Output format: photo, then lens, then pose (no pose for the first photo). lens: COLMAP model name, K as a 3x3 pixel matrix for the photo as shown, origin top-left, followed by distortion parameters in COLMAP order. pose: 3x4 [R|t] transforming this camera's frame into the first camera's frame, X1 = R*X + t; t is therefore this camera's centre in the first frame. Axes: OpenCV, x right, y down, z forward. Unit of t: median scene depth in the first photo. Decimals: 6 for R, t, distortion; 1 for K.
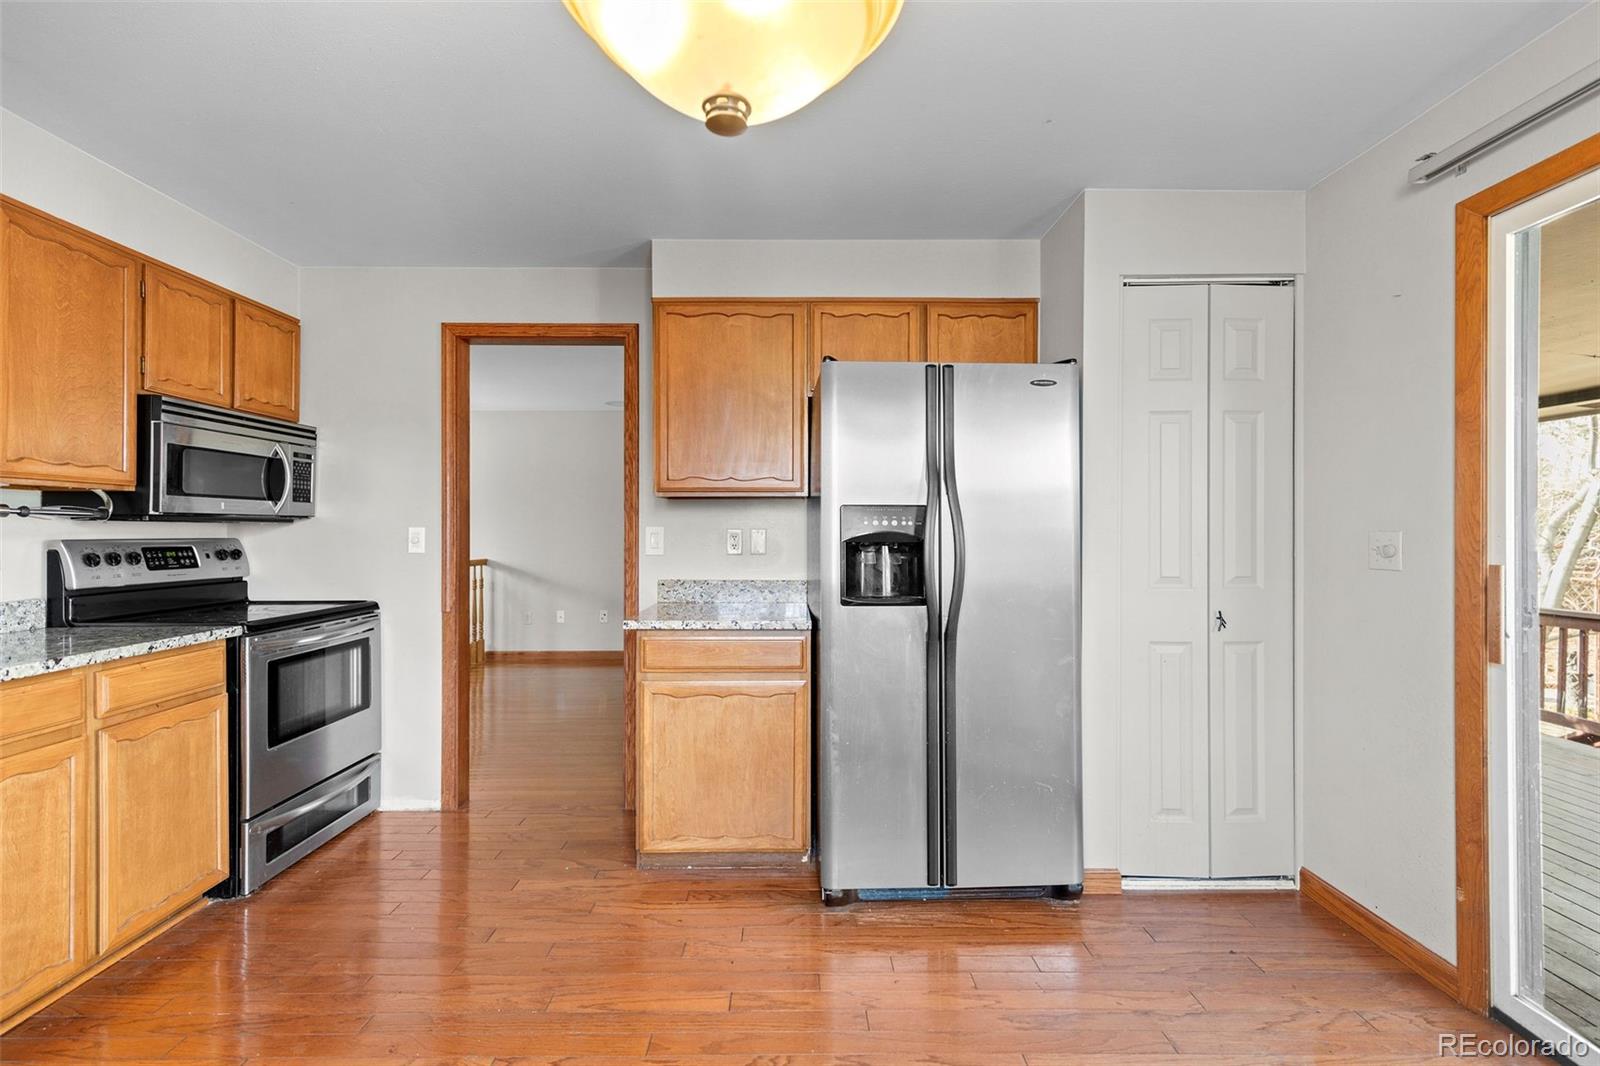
lens RADIAL K [[716.3, 0, 786.6], [0, 716.3, 531.2], [0, 0, 1]] dist [0.006812, -0.000967]
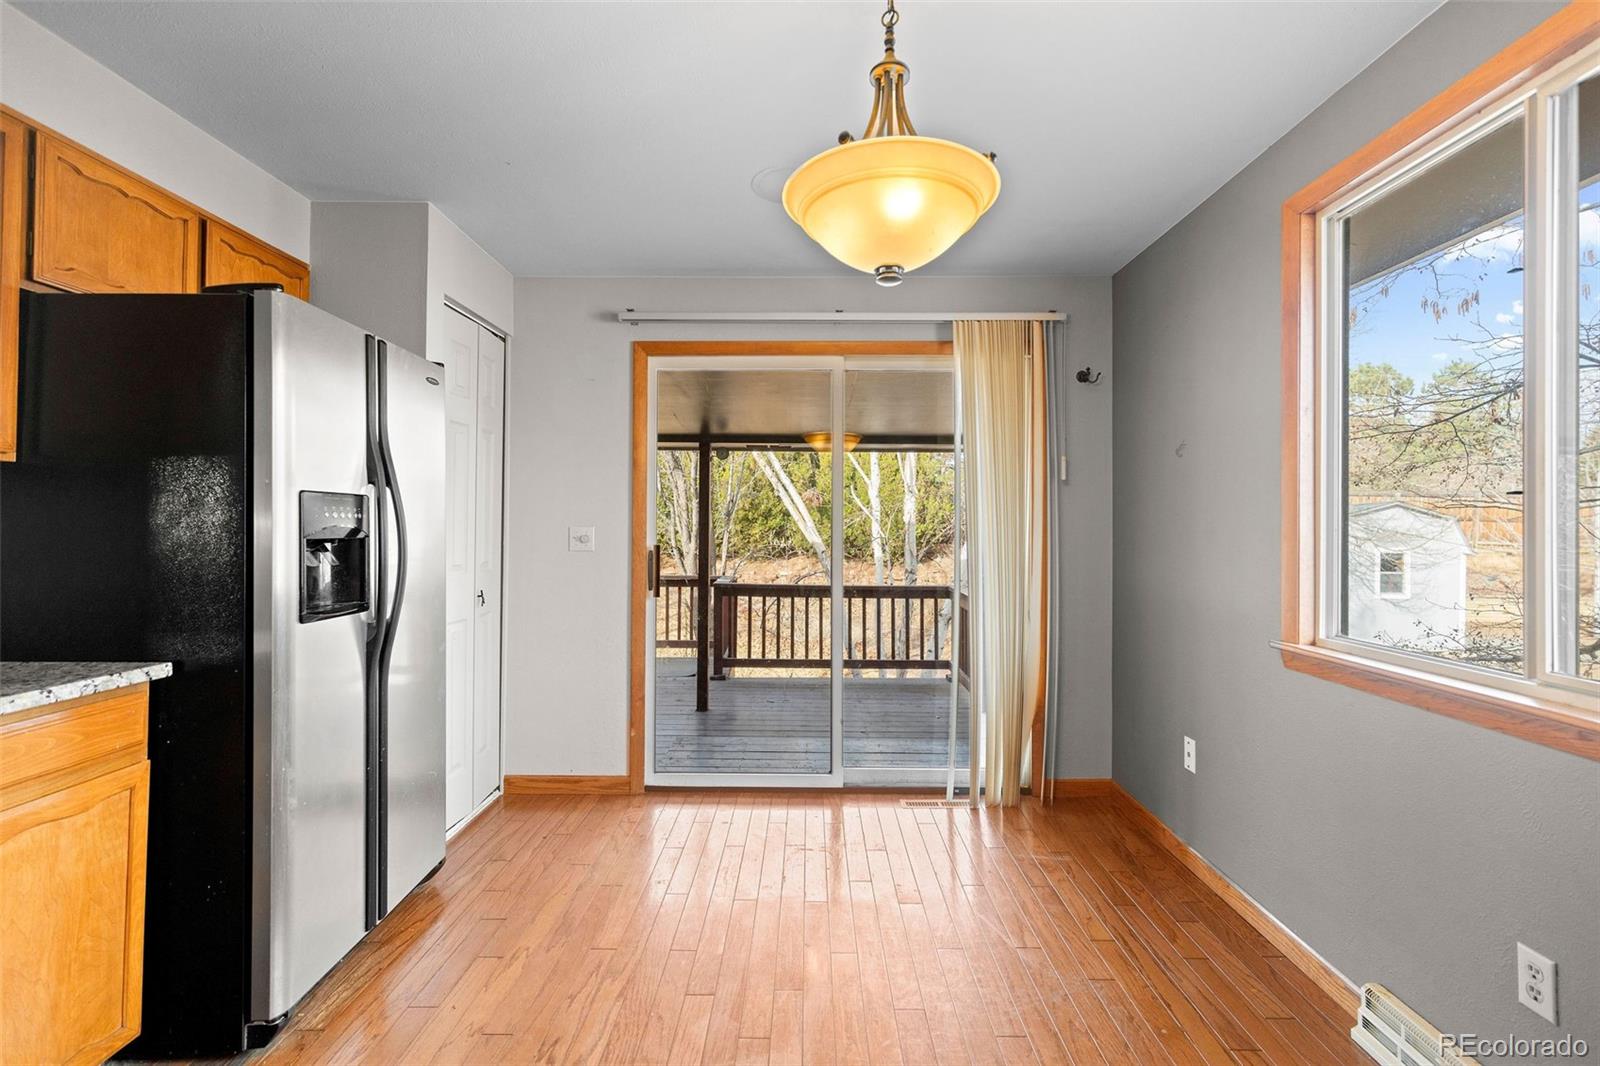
lens RADIAL K [[716.3, 0, 799.8], [0, 716.3, 526.2], [0, 0, 1]] dist [0.006812, -0.000967]
pose [[0.015696, 0.002735, 0.999873, -0.654481], [-0.004032, 0.999988, -0.002672, 0.001243], [-0.999869, -0.003990, 0.015707, 0.452383]]
